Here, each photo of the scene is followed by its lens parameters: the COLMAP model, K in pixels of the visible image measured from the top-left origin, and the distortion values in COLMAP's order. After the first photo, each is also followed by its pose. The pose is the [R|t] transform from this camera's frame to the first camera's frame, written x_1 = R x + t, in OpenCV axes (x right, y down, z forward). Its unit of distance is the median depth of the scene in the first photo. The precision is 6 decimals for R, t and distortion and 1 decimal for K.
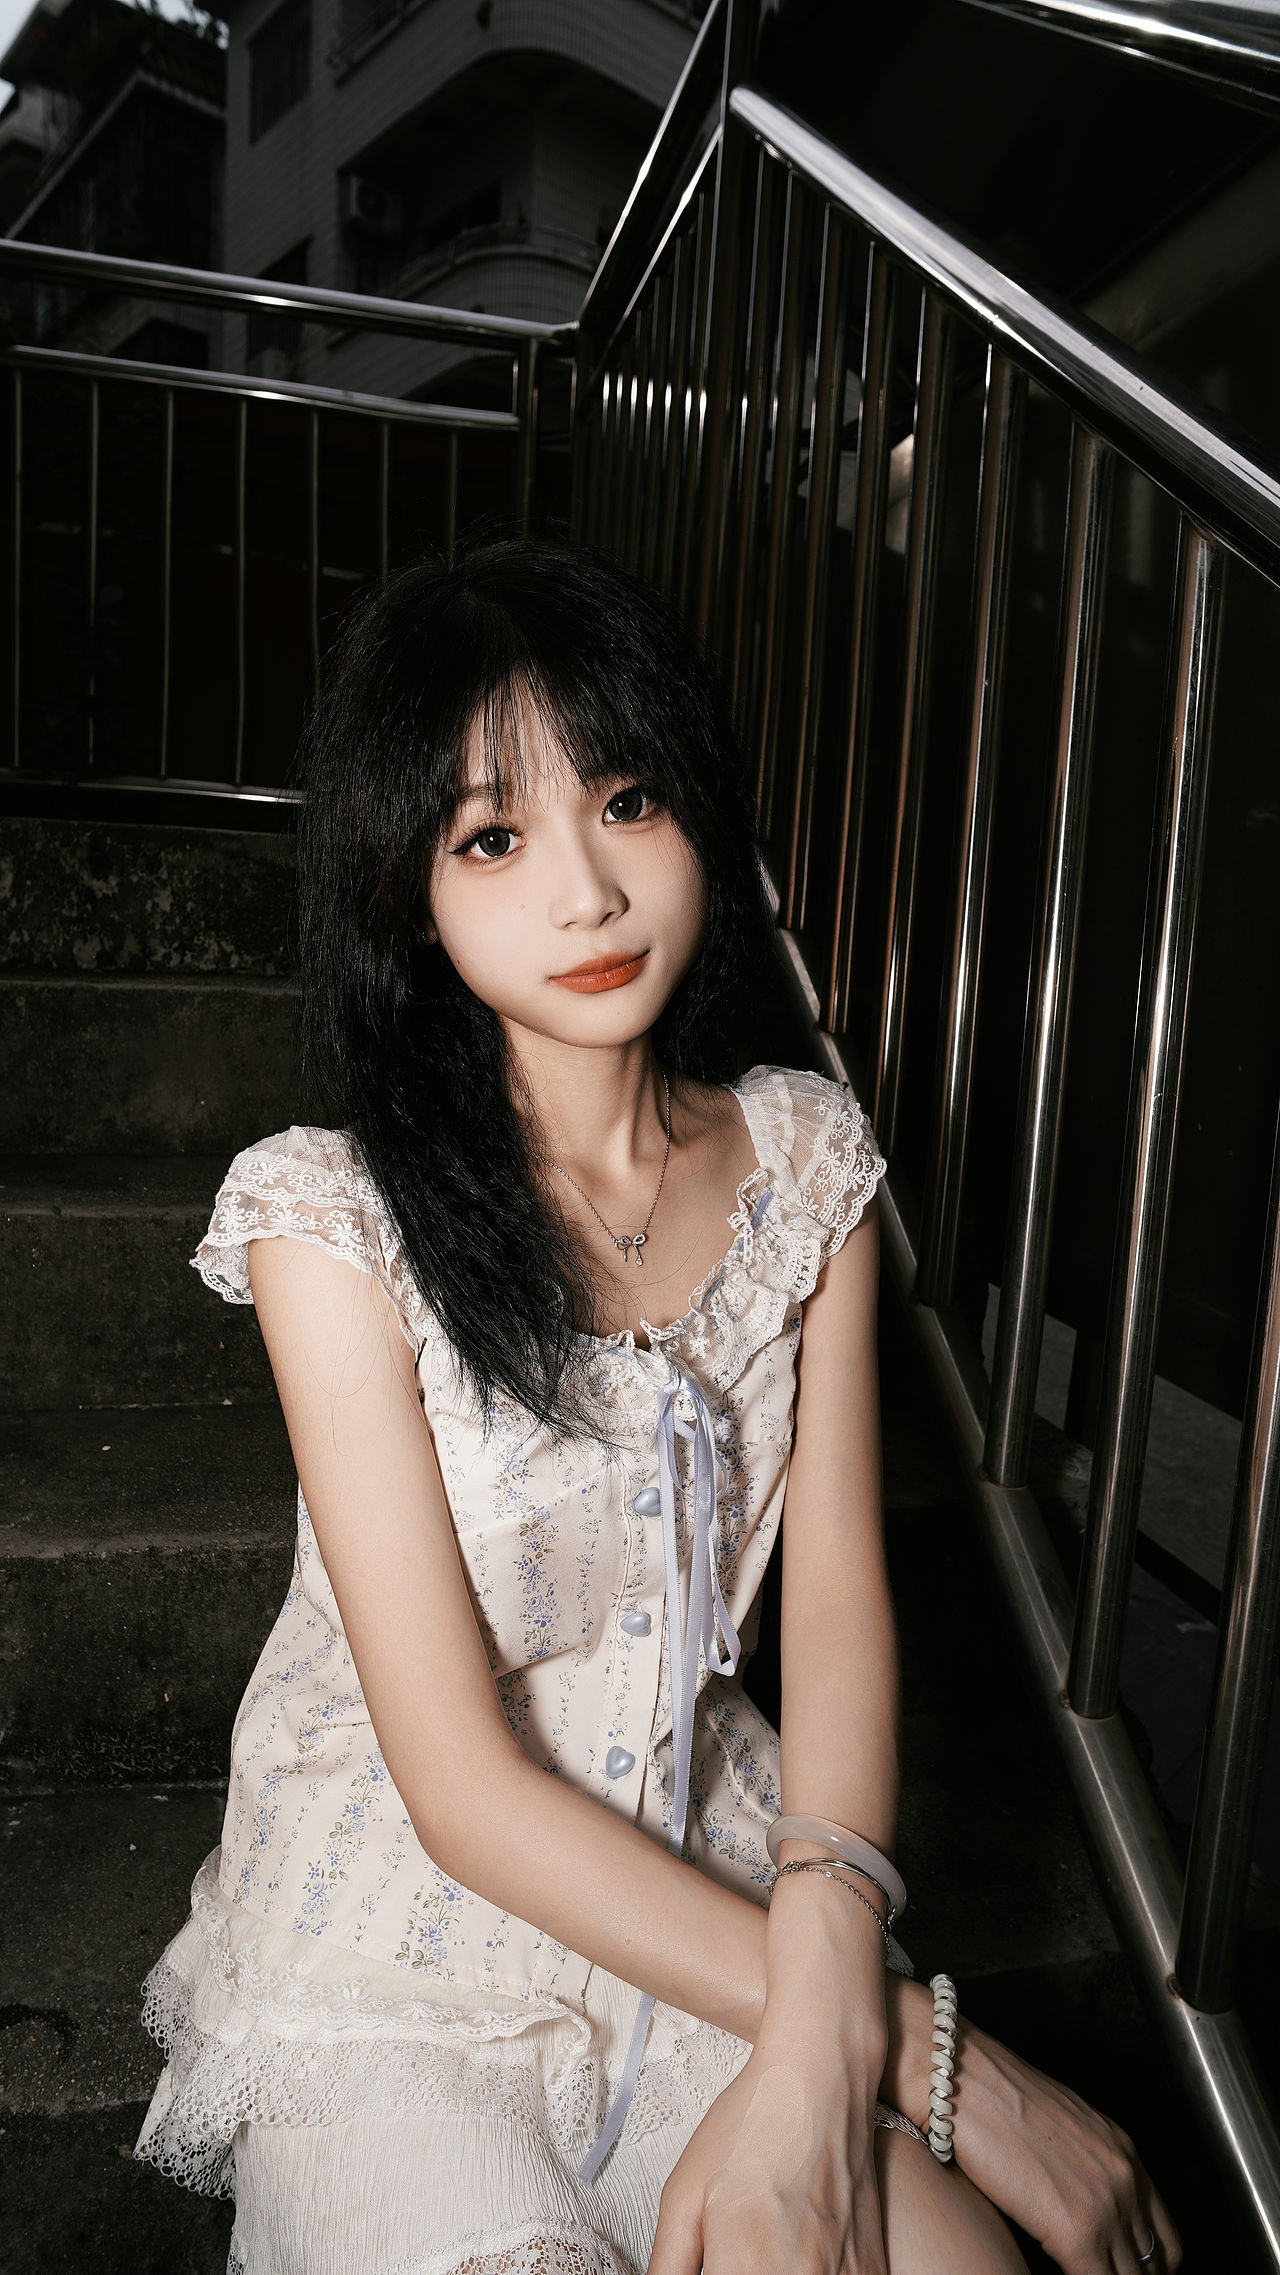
lens RADIAL K [[1354.6, 0, 640.0], [0, 1354.6, 1137.5], [0, 0, 1]] dist [-0.110430, 0.066267]
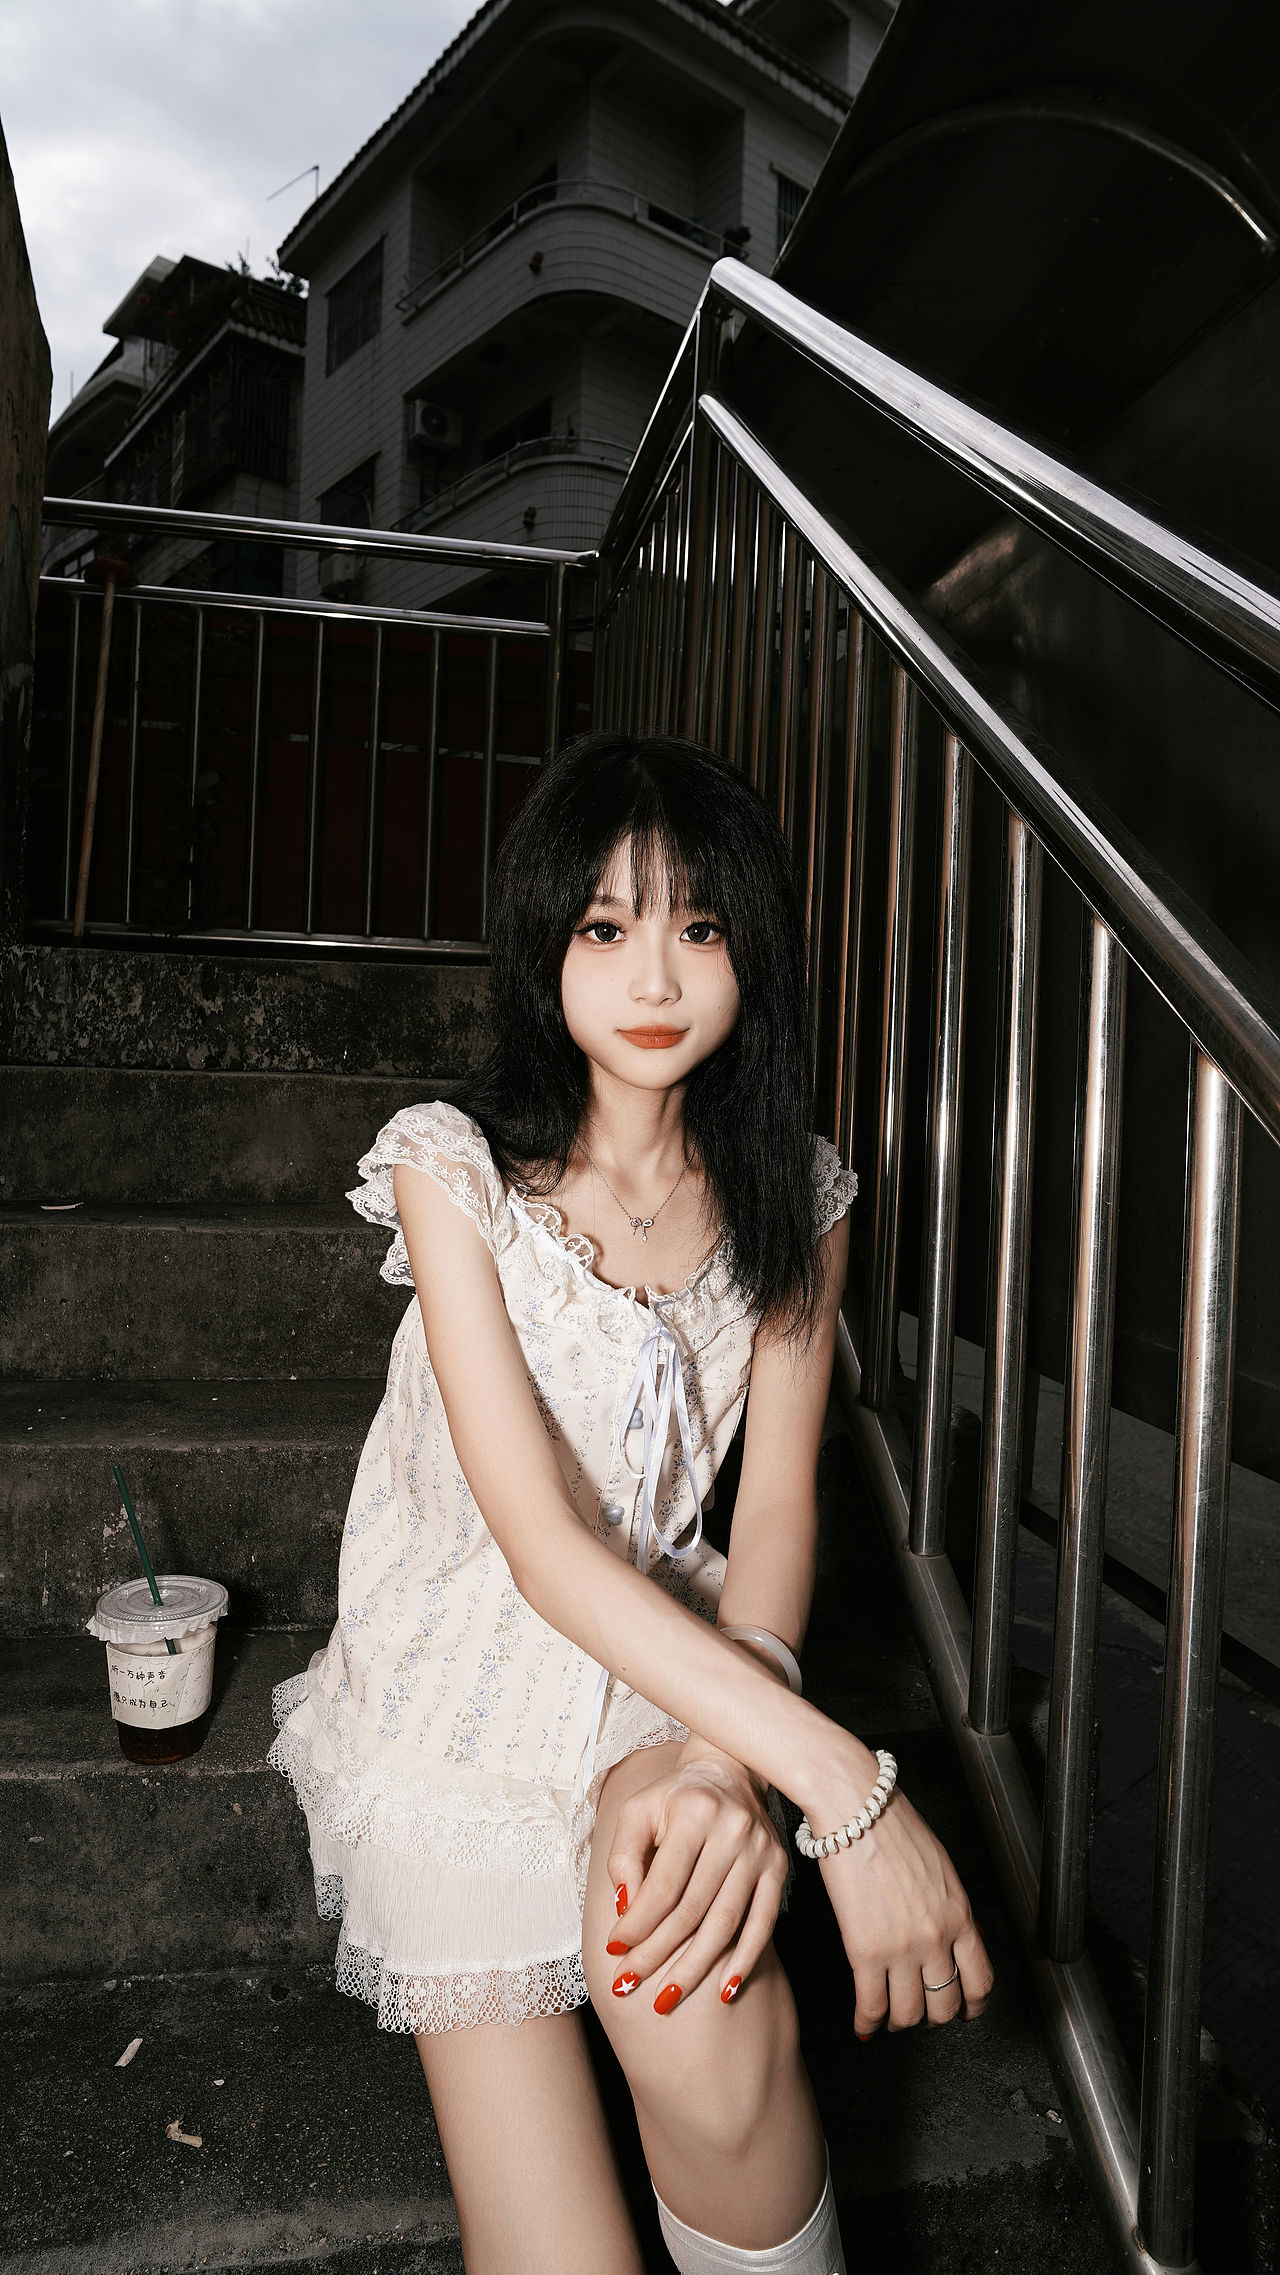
lens RADIAL K [[1354.6, 0, 640.0], [0, 1354.6, 1137.5], [0, 0, 1]] dist [-0.110430, 0.066267]
pose [[0.998945, -0.014595, -0.043547, 0.035135], [0.009484, 0.993280, -0.115348, 0.050522], [0.044938, 0.114813, 0.992370, -0.138424]]
